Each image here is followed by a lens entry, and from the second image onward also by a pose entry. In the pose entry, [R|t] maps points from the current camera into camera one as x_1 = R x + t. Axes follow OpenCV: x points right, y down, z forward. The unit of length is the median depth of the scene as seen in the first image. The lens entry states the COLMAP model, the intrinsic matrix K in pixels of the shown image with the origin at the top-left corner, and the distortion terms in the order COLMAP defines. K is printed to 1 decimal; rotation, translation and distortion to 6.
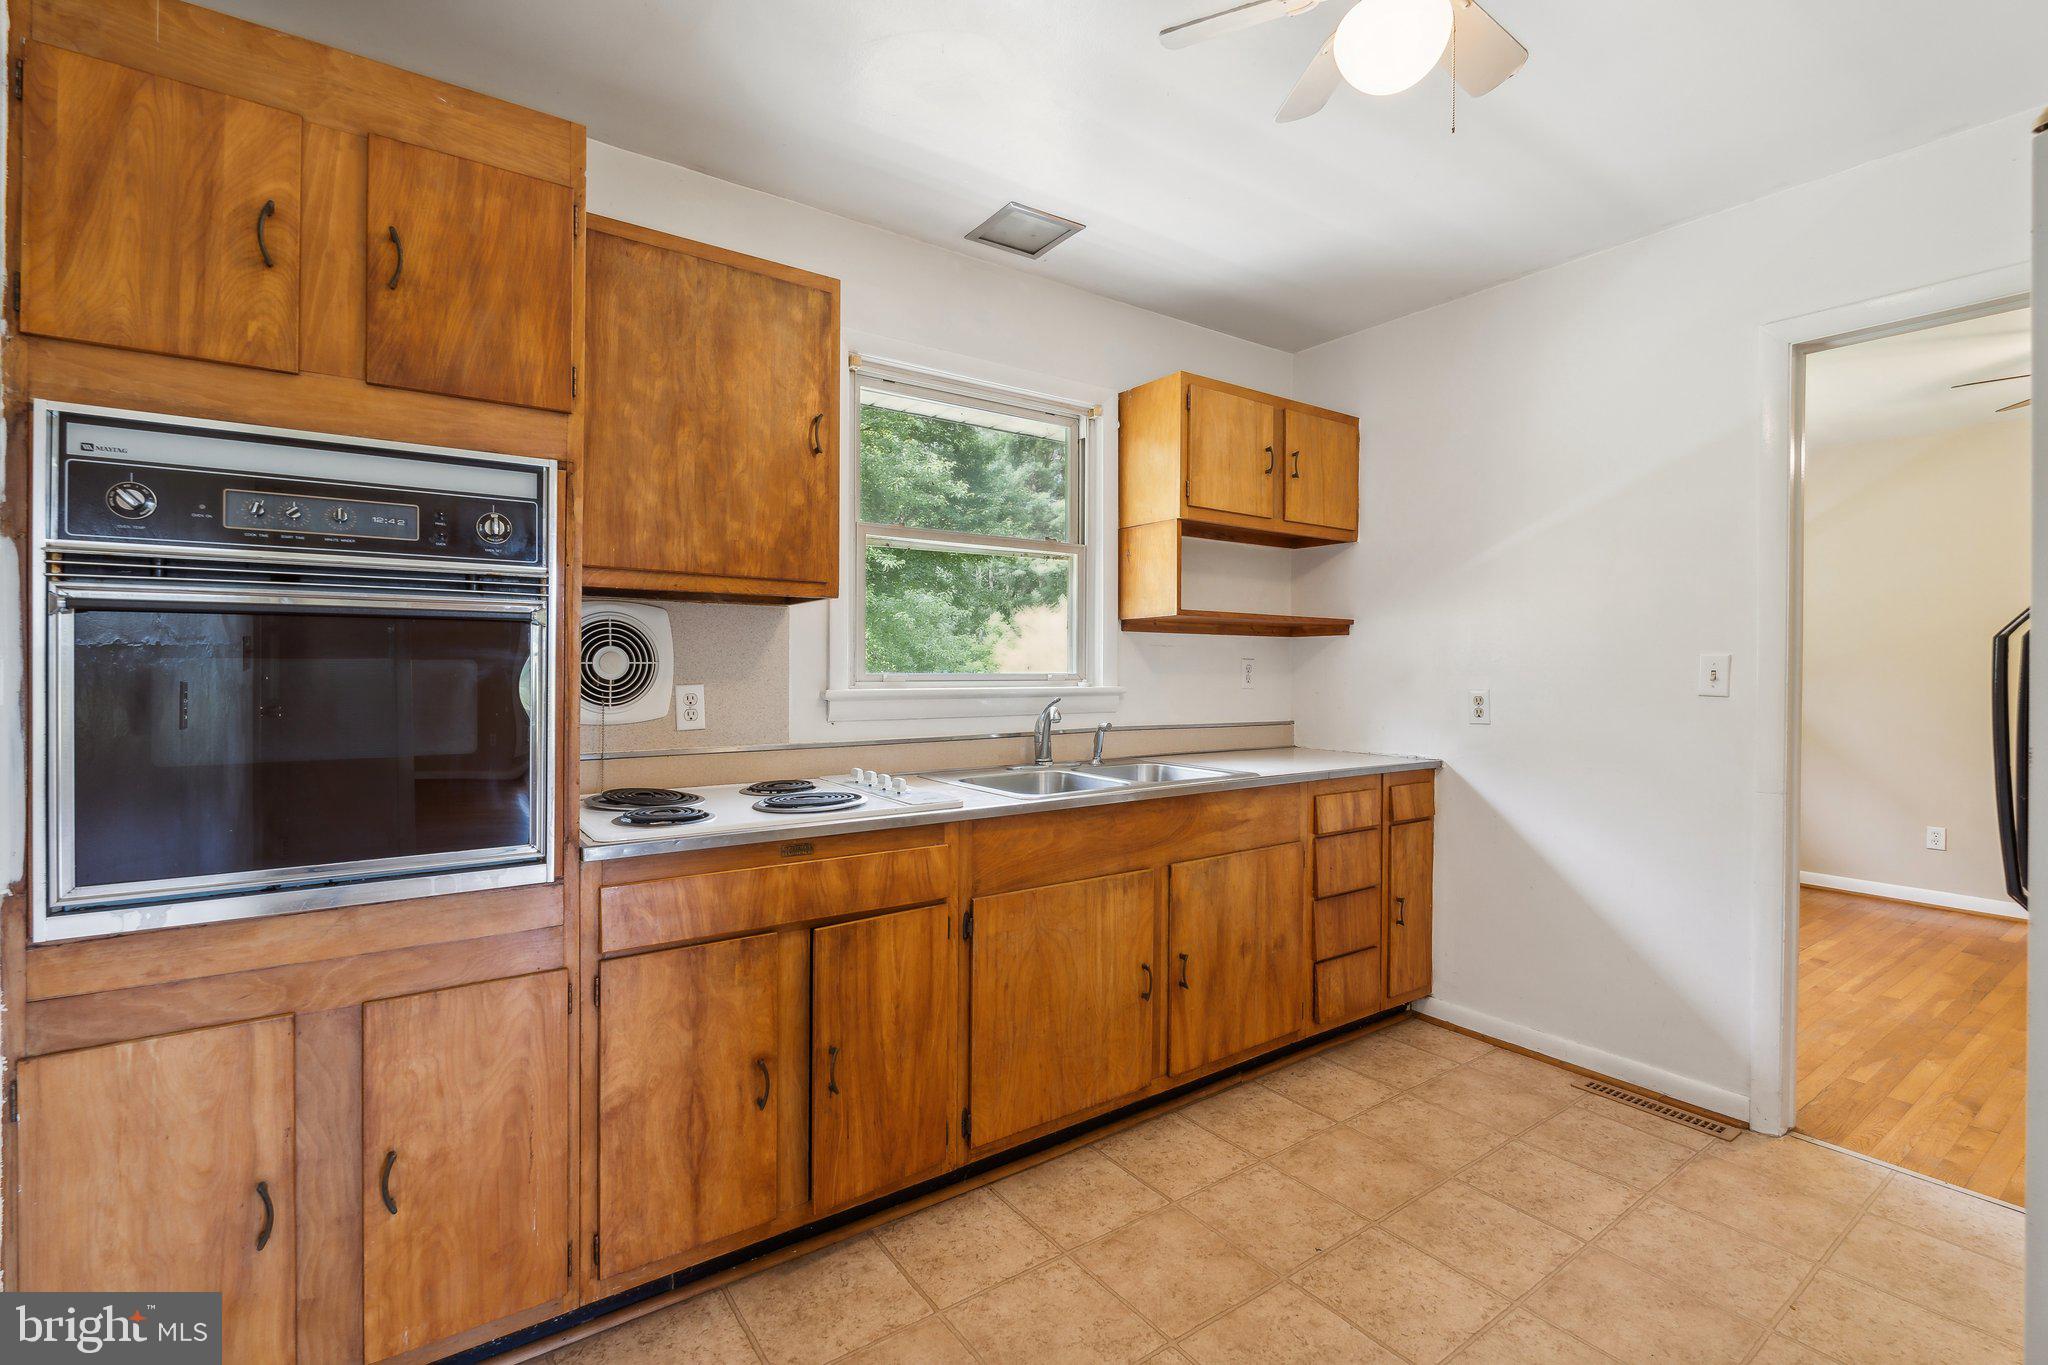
lens RADIAL K [[915.7, 0, 1037.9], [0, 915.7, 669.7], [0, 0, 1]] dist [-0.003870, 0.000421]
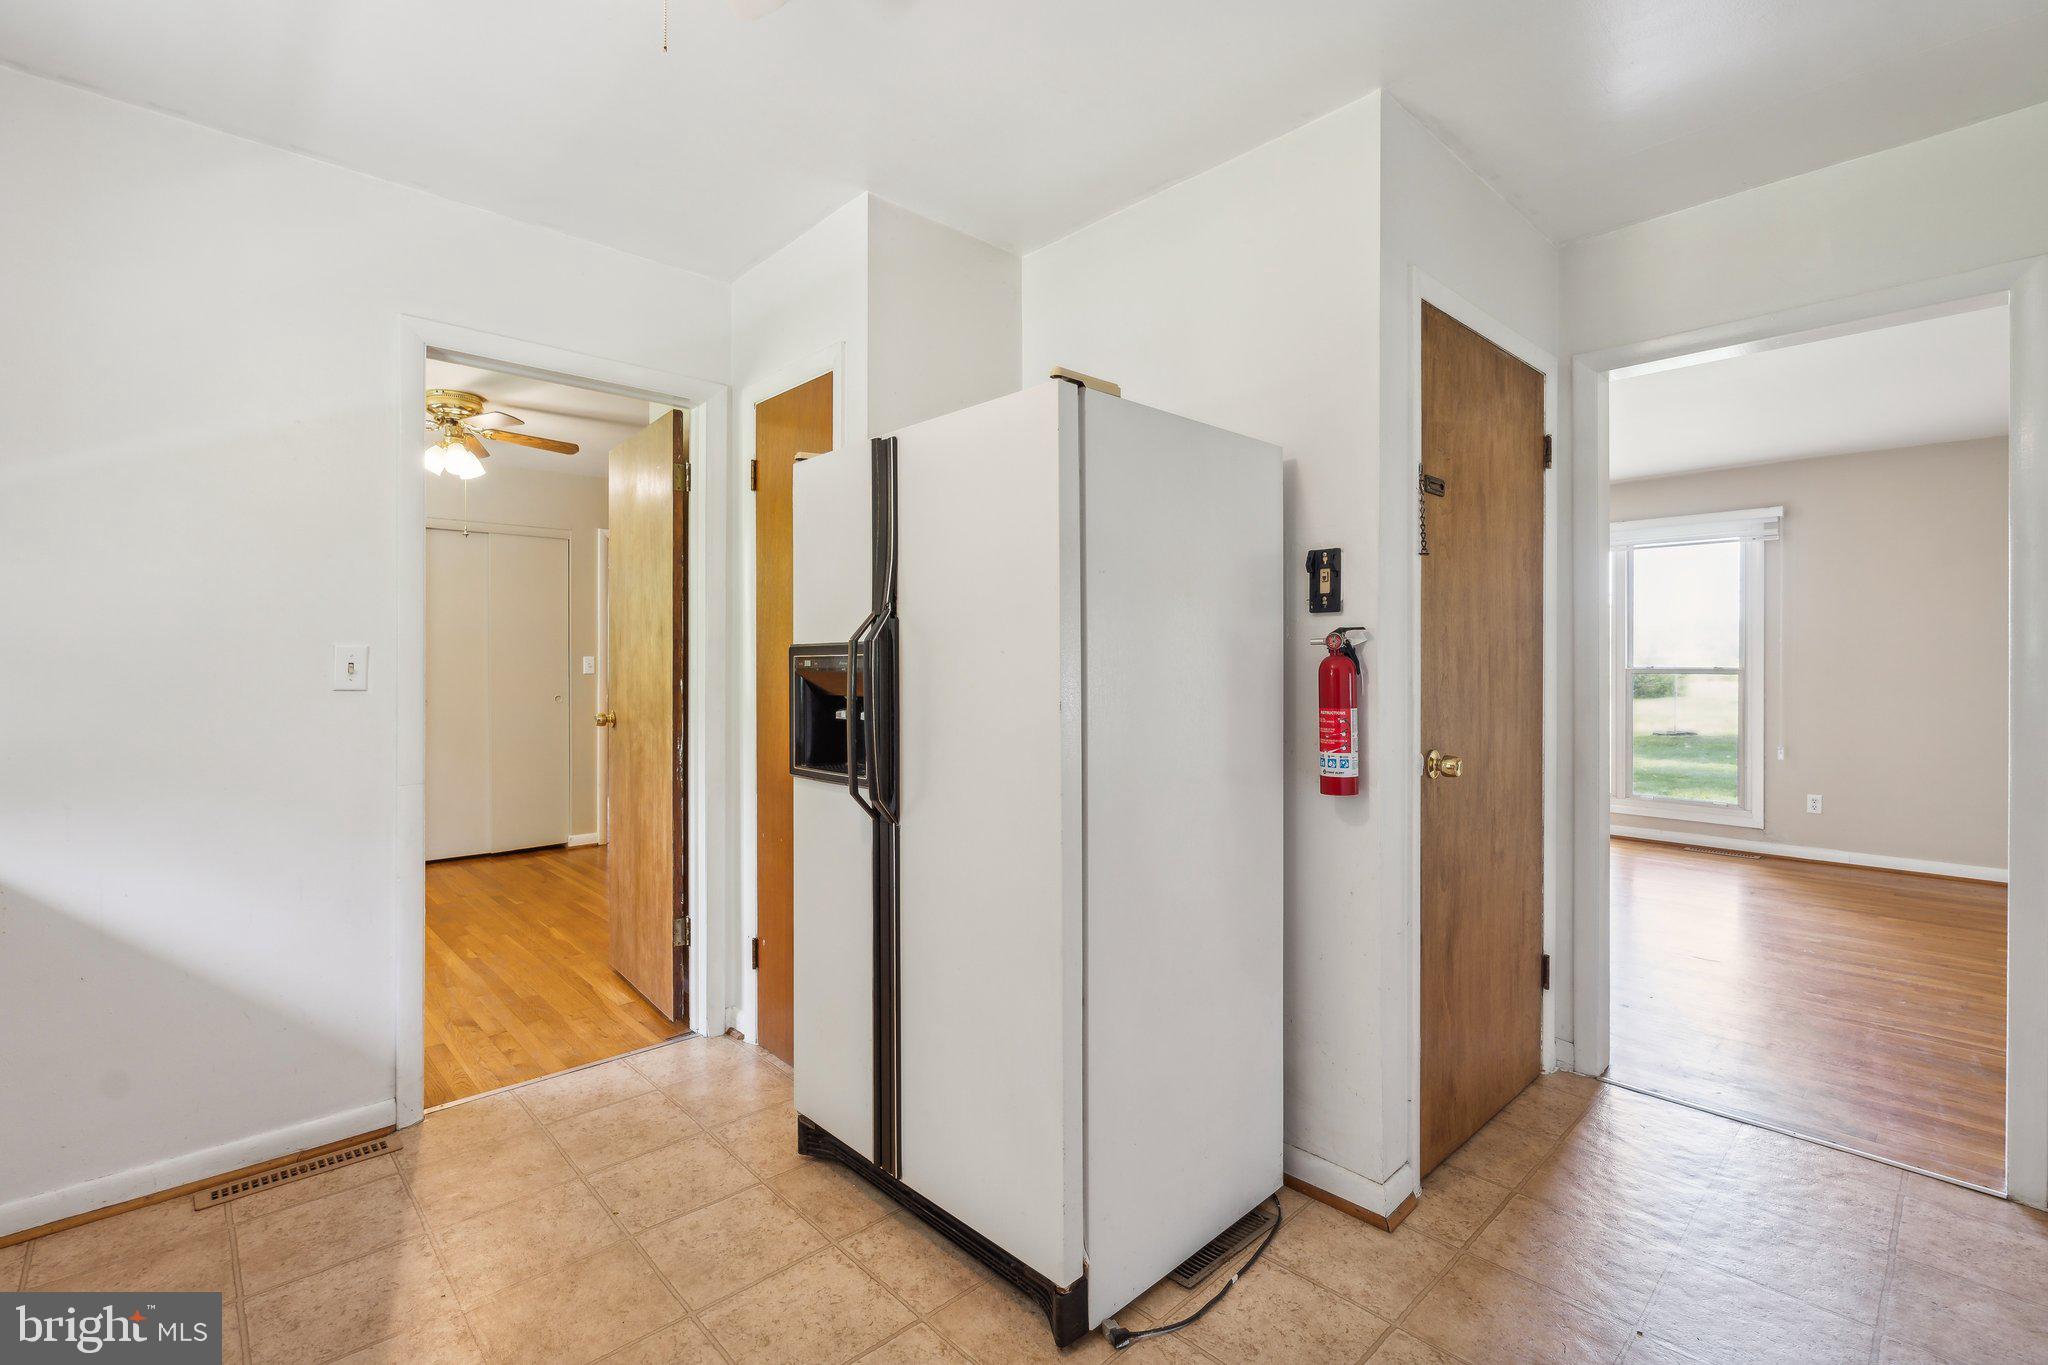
lens RADIAL K [[915.7, 0, 1018.5], [0, 915.7, 664.7], [0, 0, 1]] dist [-0.003870, 0.000421]
pose [[-0.120408, -0.007680, 0.992695, -0.231958], [0.005548, 0.999949, 0.008409, -0.000789], [-0.992709, 0.006520, -0.120359, 0.387034]]
